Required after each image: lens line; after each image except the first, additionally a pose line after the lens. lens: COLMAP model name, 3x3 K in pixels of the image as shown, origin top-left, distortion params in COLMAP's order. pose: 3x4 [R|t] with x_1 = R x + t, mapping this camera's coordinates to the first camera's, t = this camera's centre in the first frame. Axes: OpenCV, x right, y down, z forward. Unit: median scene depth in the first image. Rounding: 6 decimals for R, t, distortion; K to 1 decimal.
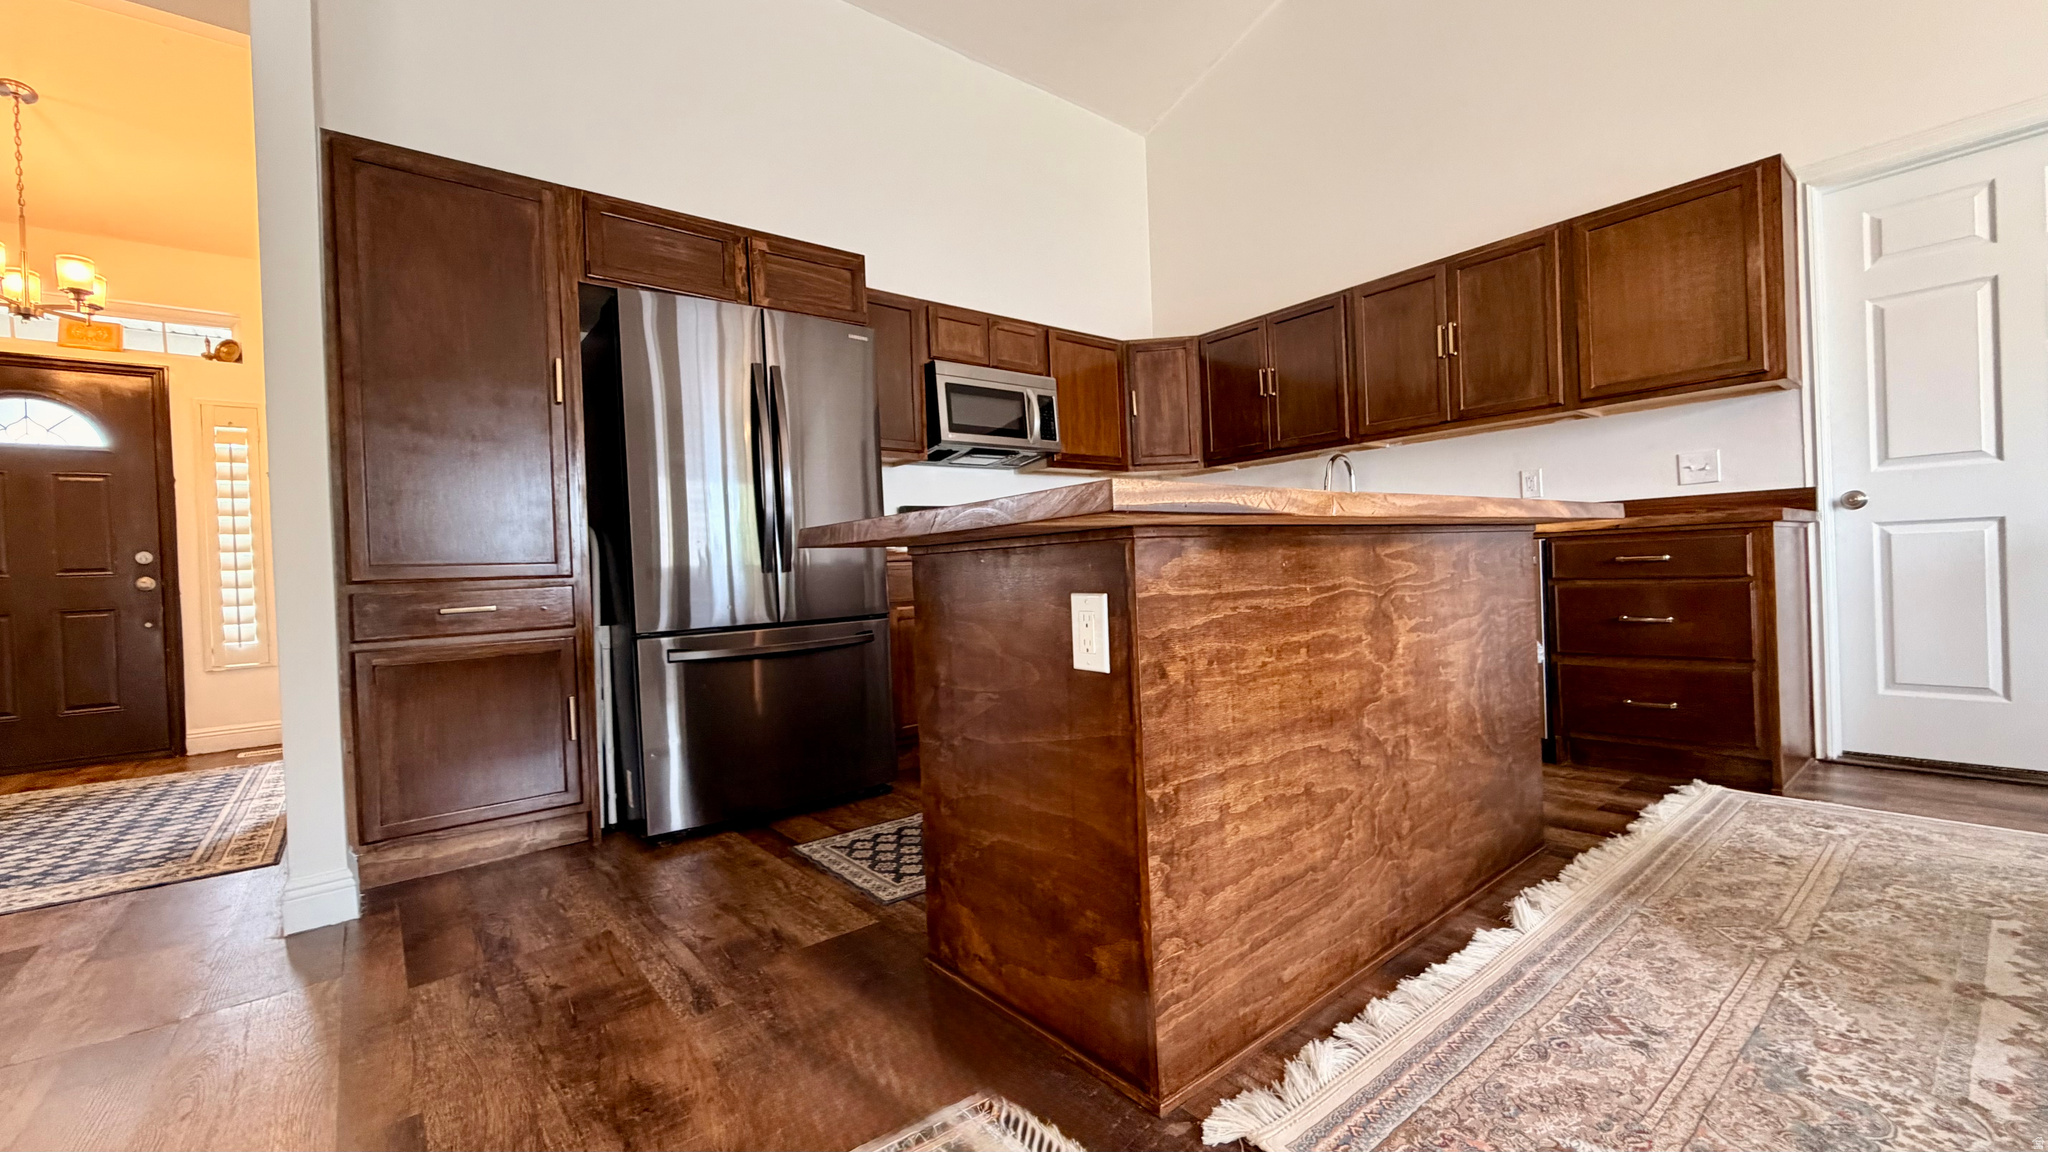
lens RADIAL K [[817.7, 0, 1017.5], [0, 817.7, 576.9], [0, 0, 1]] dist [-0.001211, -0.000013]
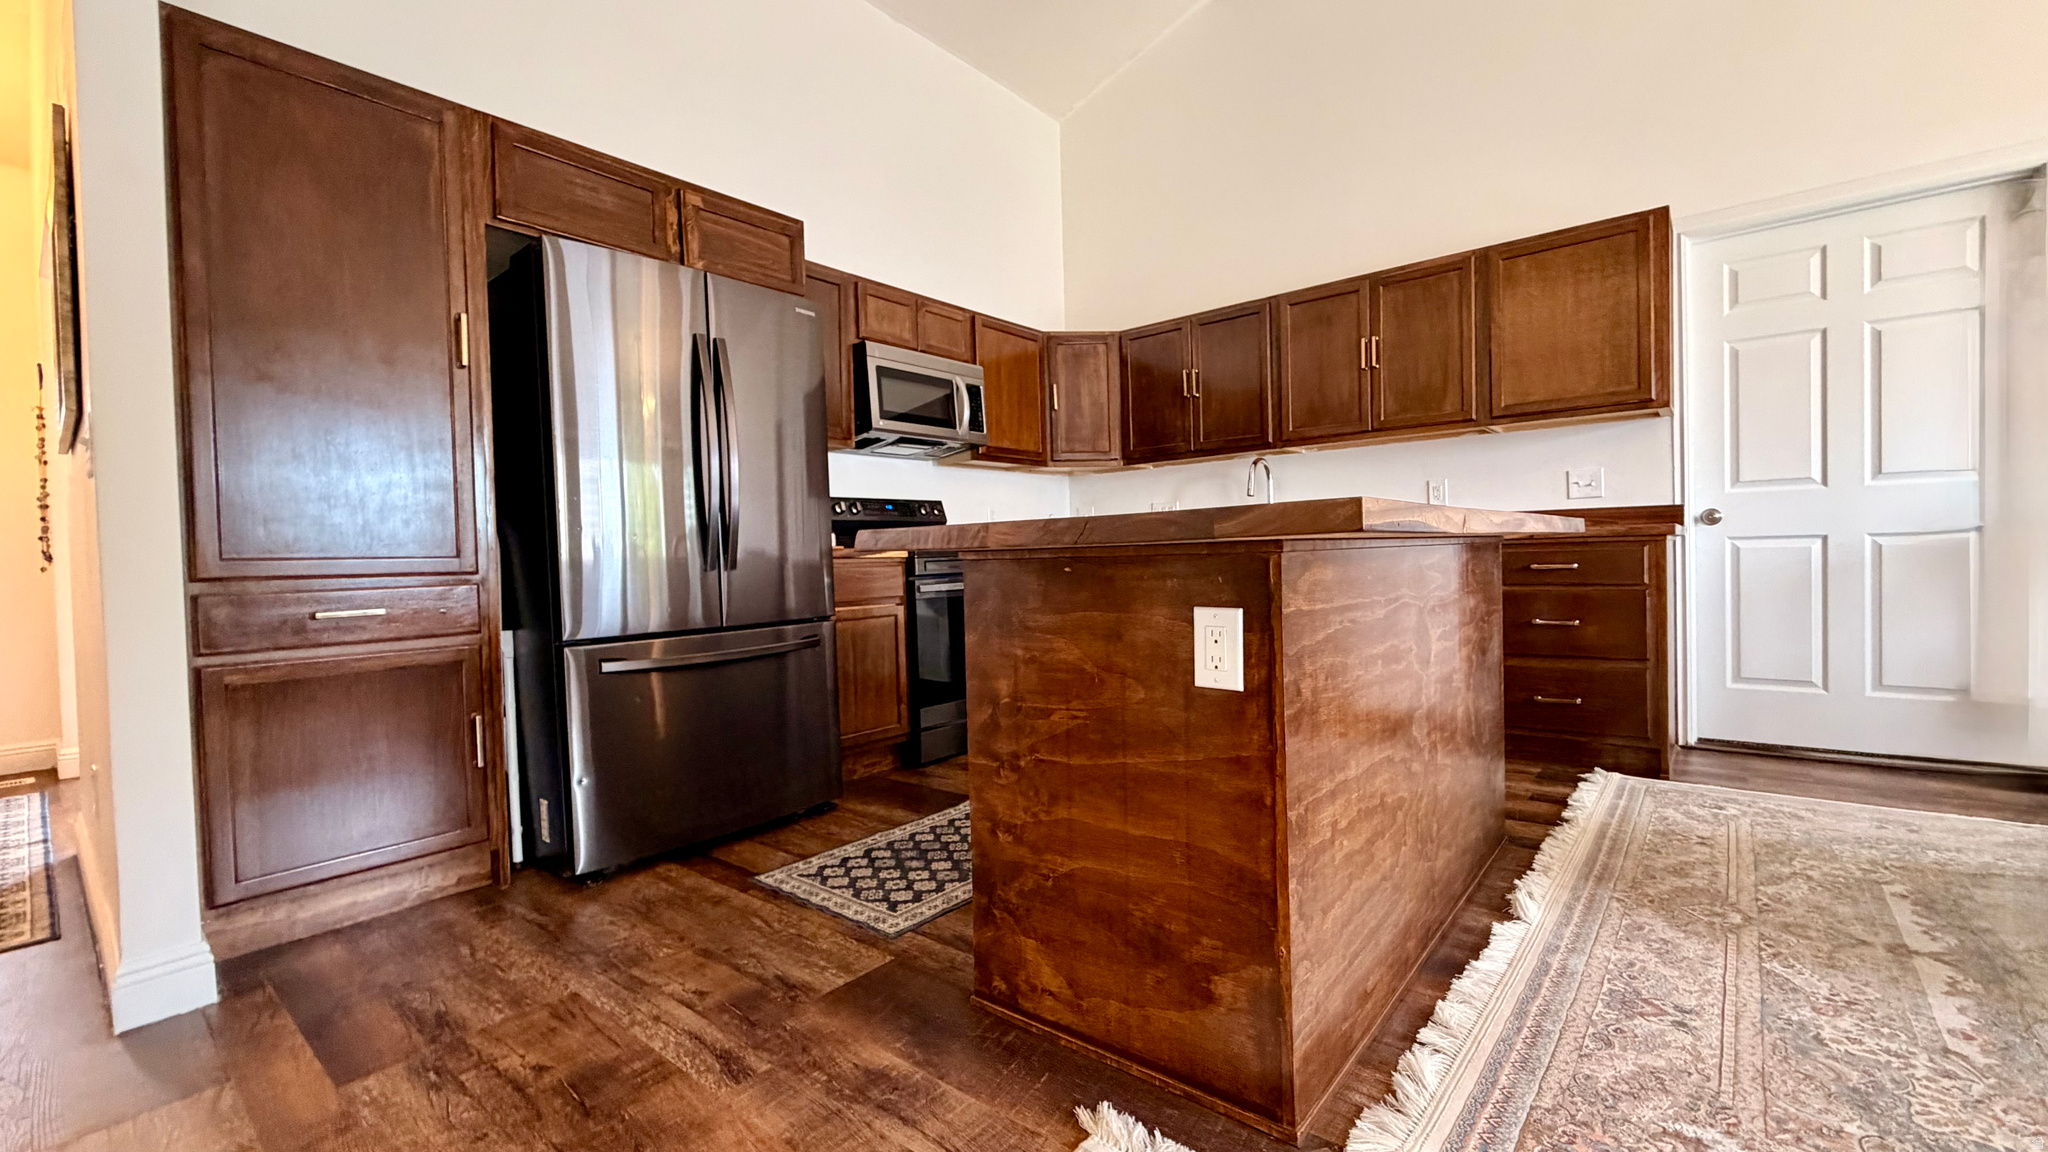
lens RADIAL K [[842.8, 0, 1019.1], [0, 842.8, 576.4], [0, 0, 1]] dist [-0.000704, -0.000254]
pose [[0.981334, 0.009813, 0.192059, -0.167146], [-0.011520, 0.999903, 0.007777, -0.010936], [-0.191964, -0.009844, 0.981353, 0.039591]]
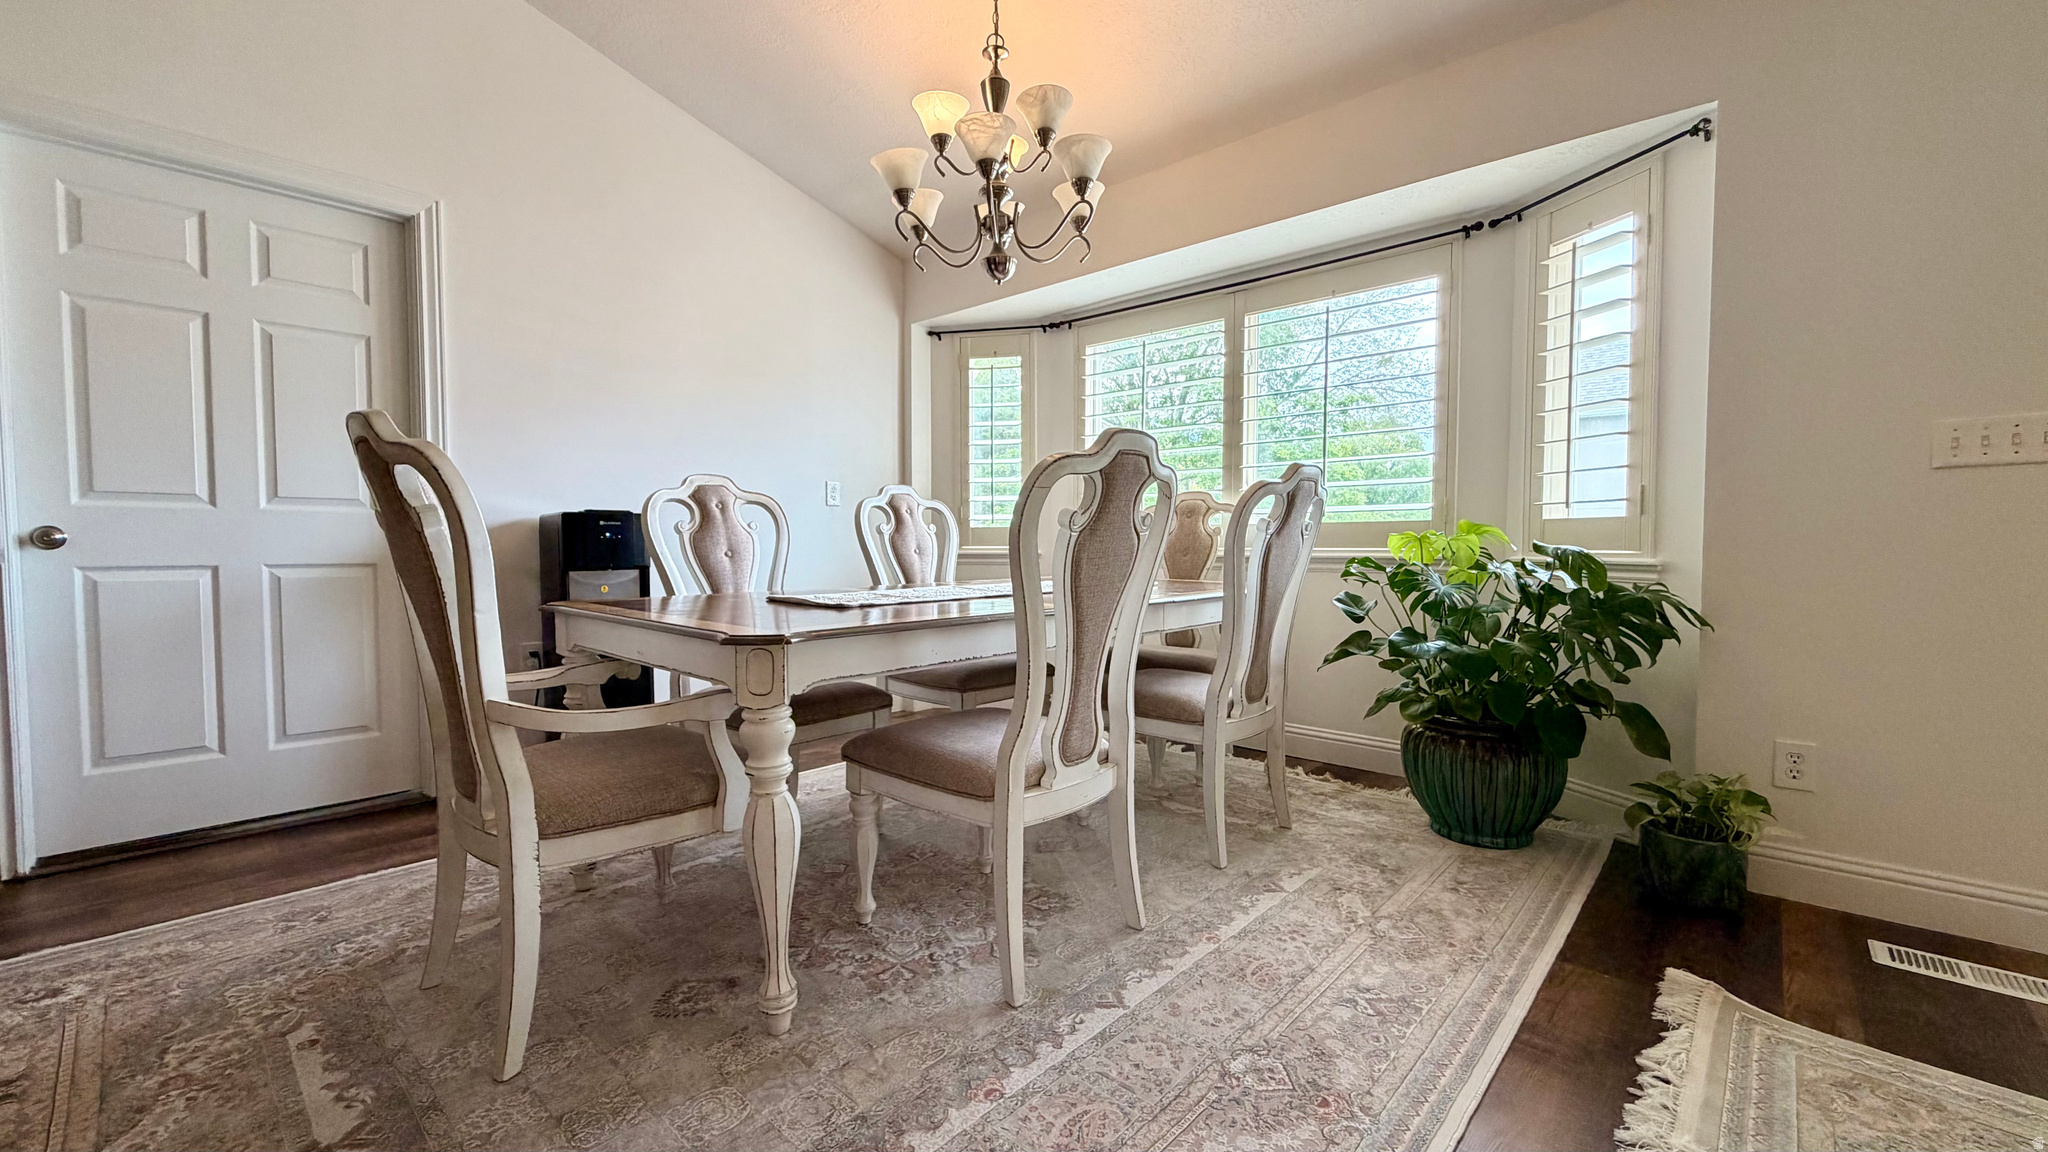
lens RADIAL K [[817.7, 0, 1017.5], [0, 817.7, 576.9], [0, 0, 1]] dist [-0.001211, -0.000013]
pose [[-0.144766, 0.001314, 0.989465, 0.124581], [0.014680, 0.999892, 0.000820, -0.049784], [-0.989357, 0.014644, -0.144770, 0.216741]]
